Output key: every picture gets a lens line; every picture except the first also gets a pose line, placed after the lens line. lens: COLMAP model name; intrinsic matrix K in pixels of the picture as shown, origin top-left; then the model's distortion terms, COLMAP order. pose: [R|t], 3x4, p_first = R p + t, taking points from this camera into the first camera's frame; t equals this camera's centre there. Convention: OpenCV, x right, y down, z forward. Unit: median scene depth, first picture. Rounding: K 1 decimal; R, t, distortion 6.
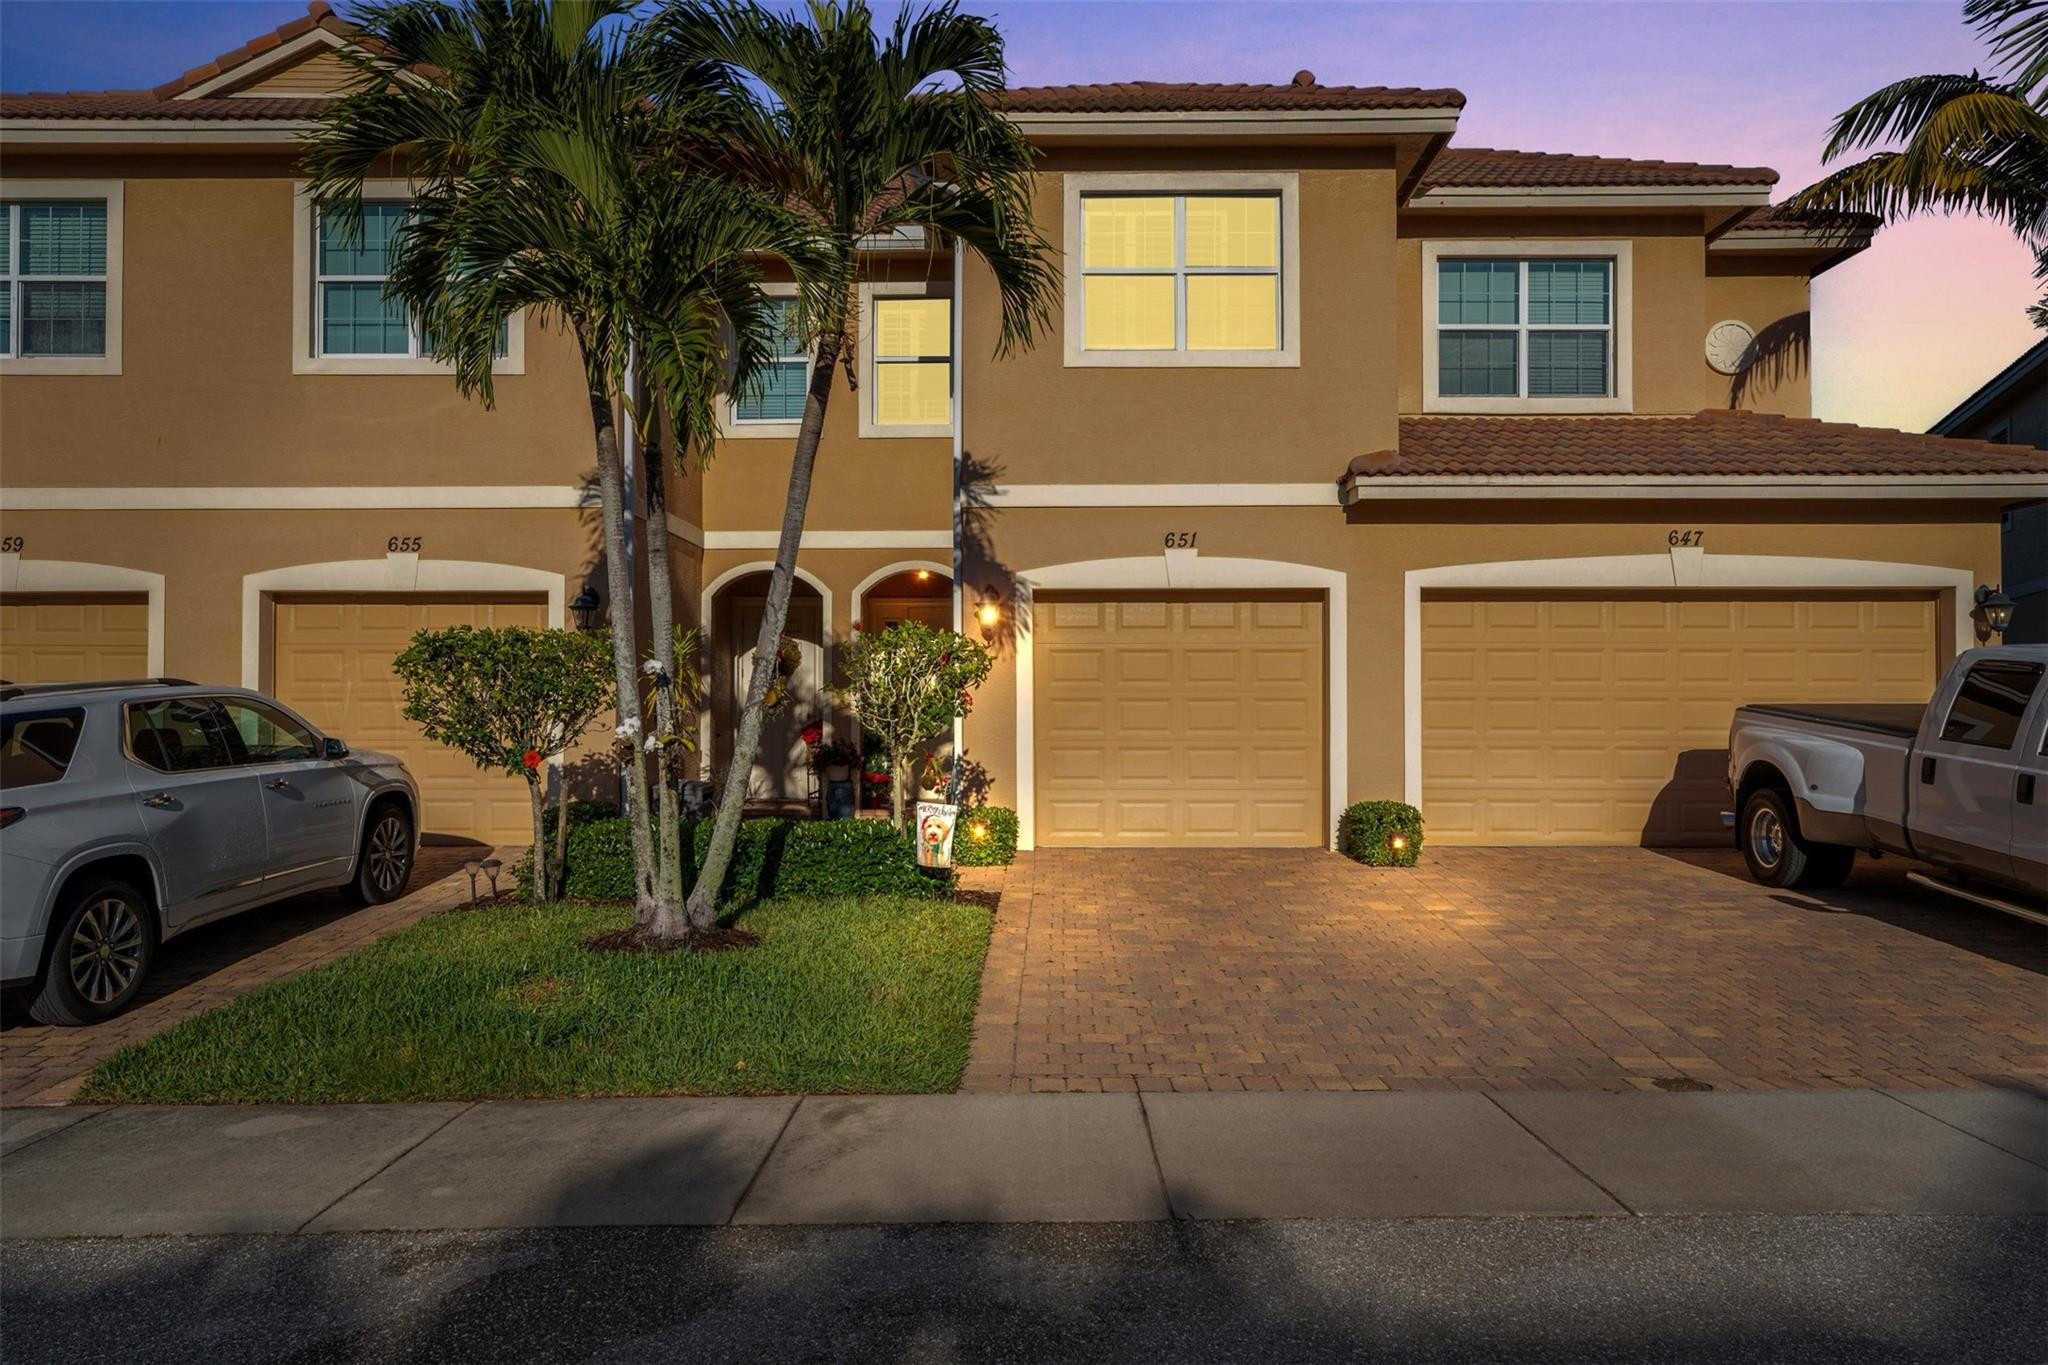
lens RADIAL K [[1375.9, 0, 1023.1], [0, 1375.9, 675.2], [0, 0, 1]] dist [-0.024436, 0.020896]
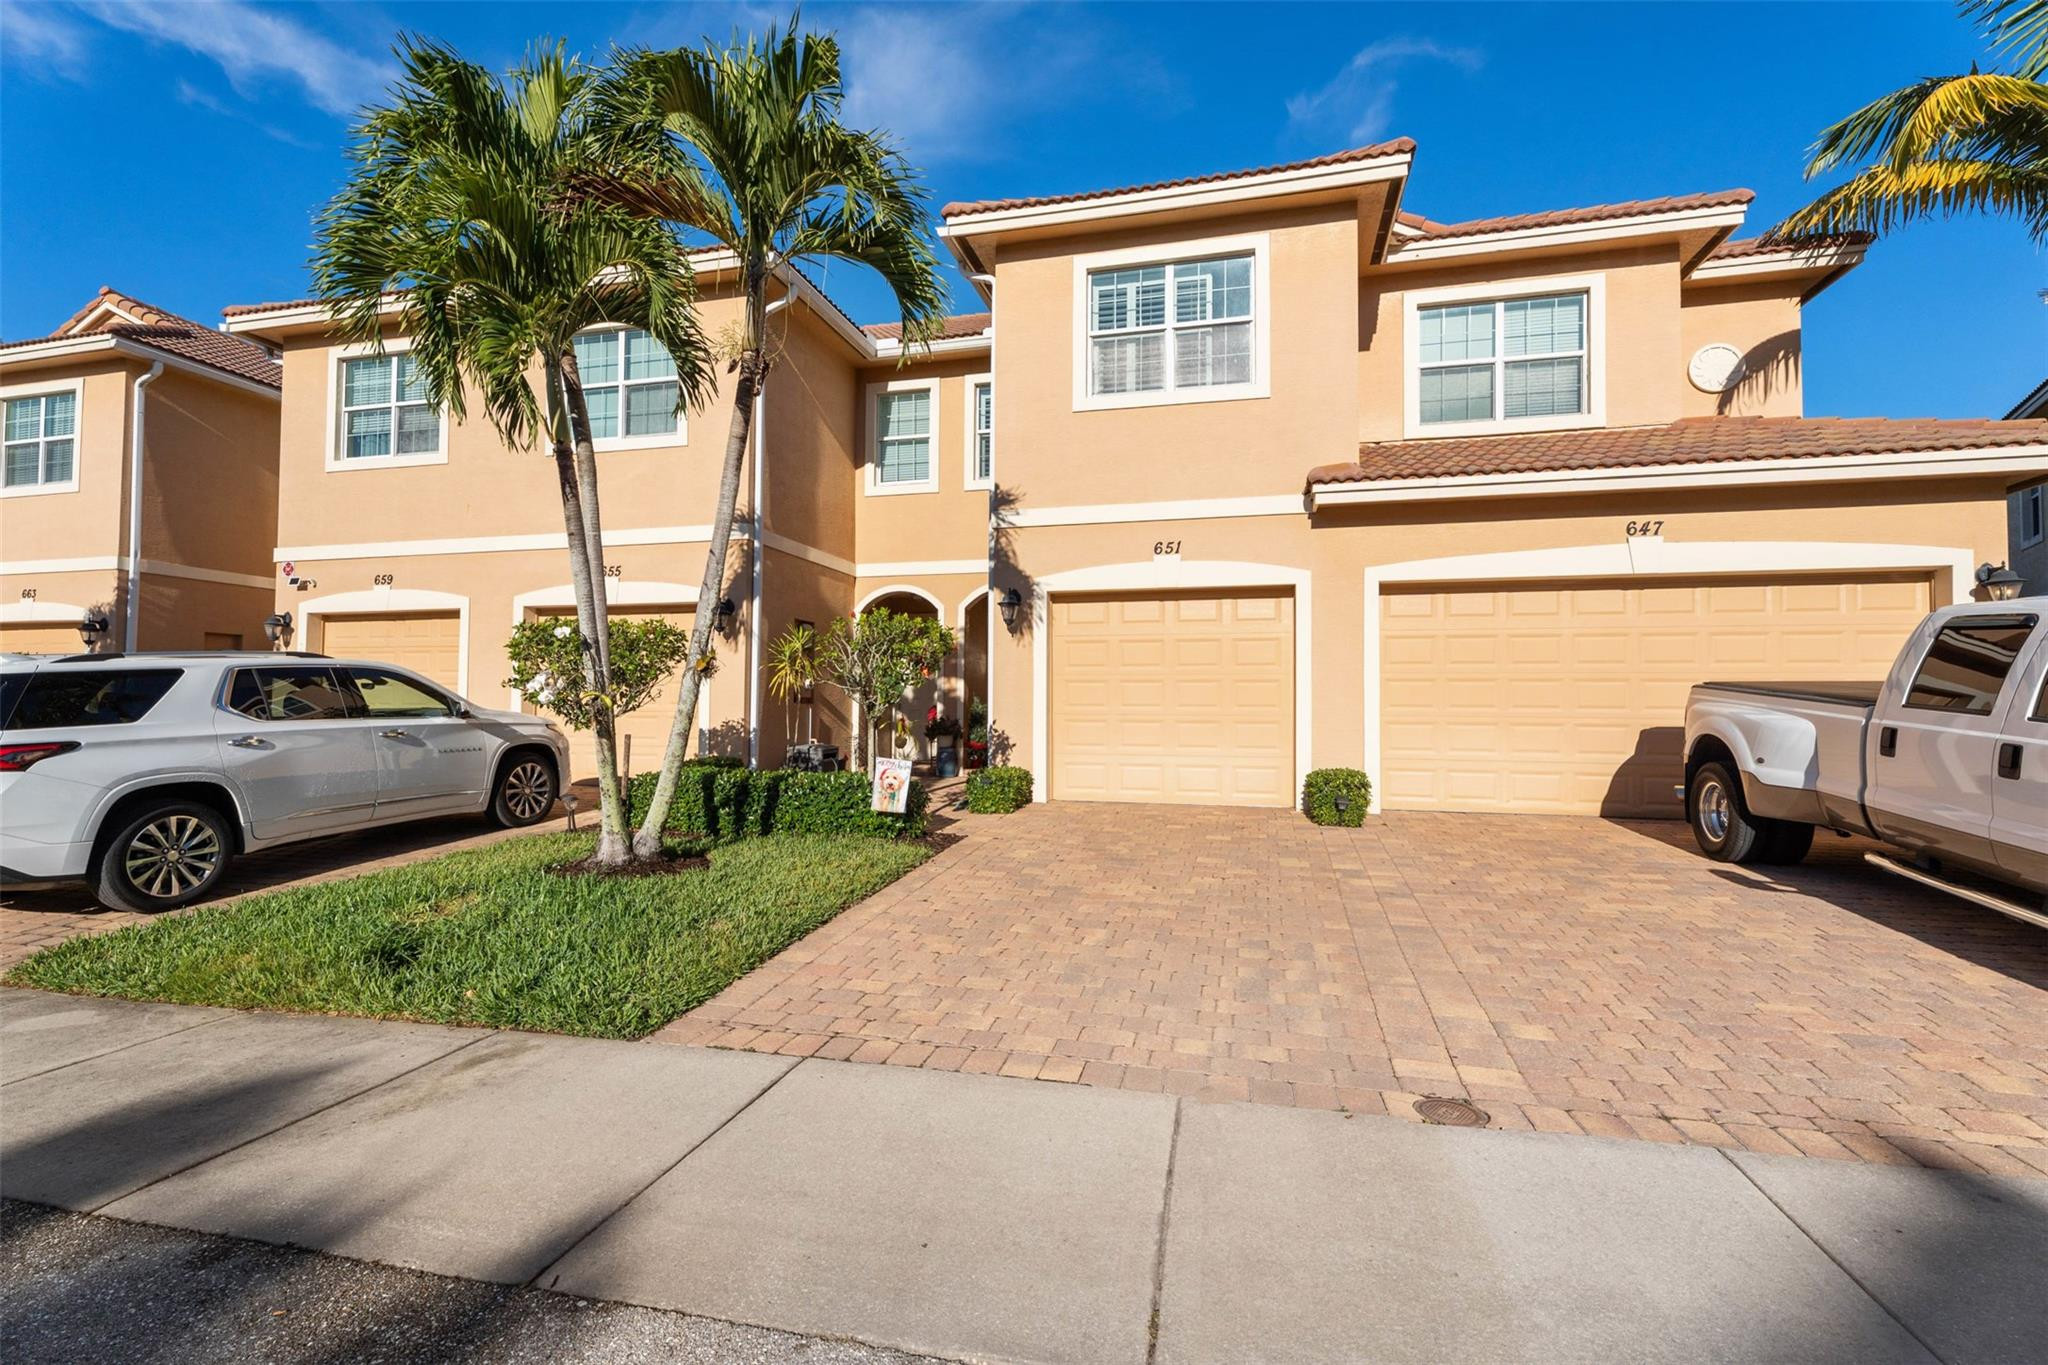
lens RADIAL K [[905.6, 0, 1020.4], [0, 905.6, 674.0], [0, 0, 1]] dist [0.000999, -0.001280]
pose [[0.973189, -0.002757, -0.229989, 0.177781], [-0.000712, 0.999887, -0.015000, 0.025261], [0.230005, 0.014762, 0.973078, 0.208502]]
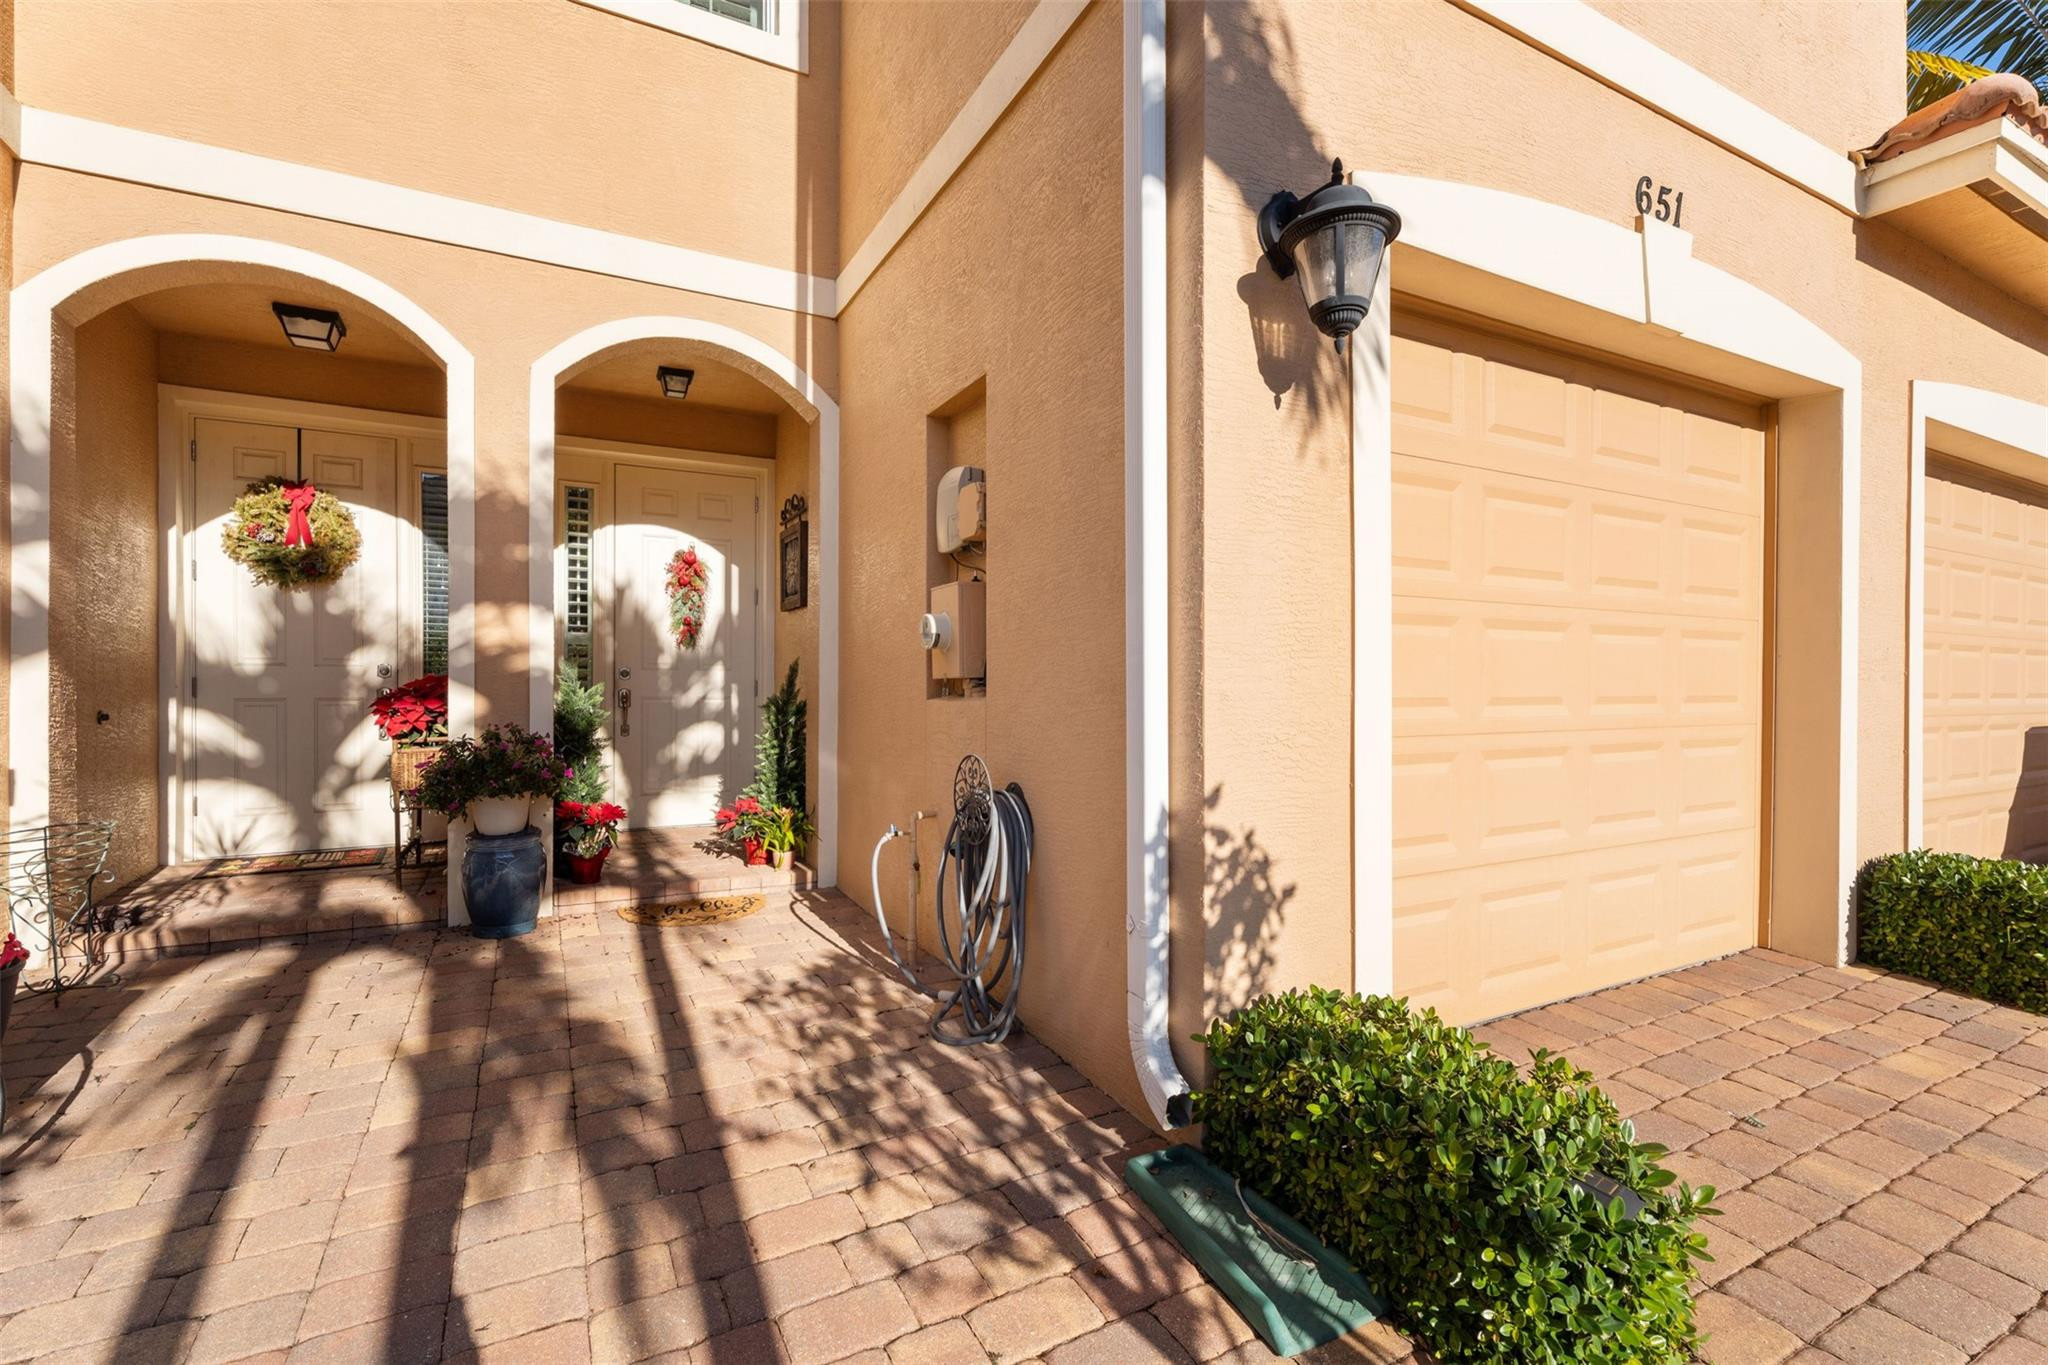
lens RADIAL K [[905.6, 0, 1032.0], [0, 905.6, 690.7], [0, 0, 1]] dist [0.000999, -0.001280]
pose [[0.871544, -0.008054, 0.490251, -0.165896], [-0.013380, 0.999102, 0.040201, 0.028944], [-0.490135, -0.041597, 0.870653, 0.893177]]
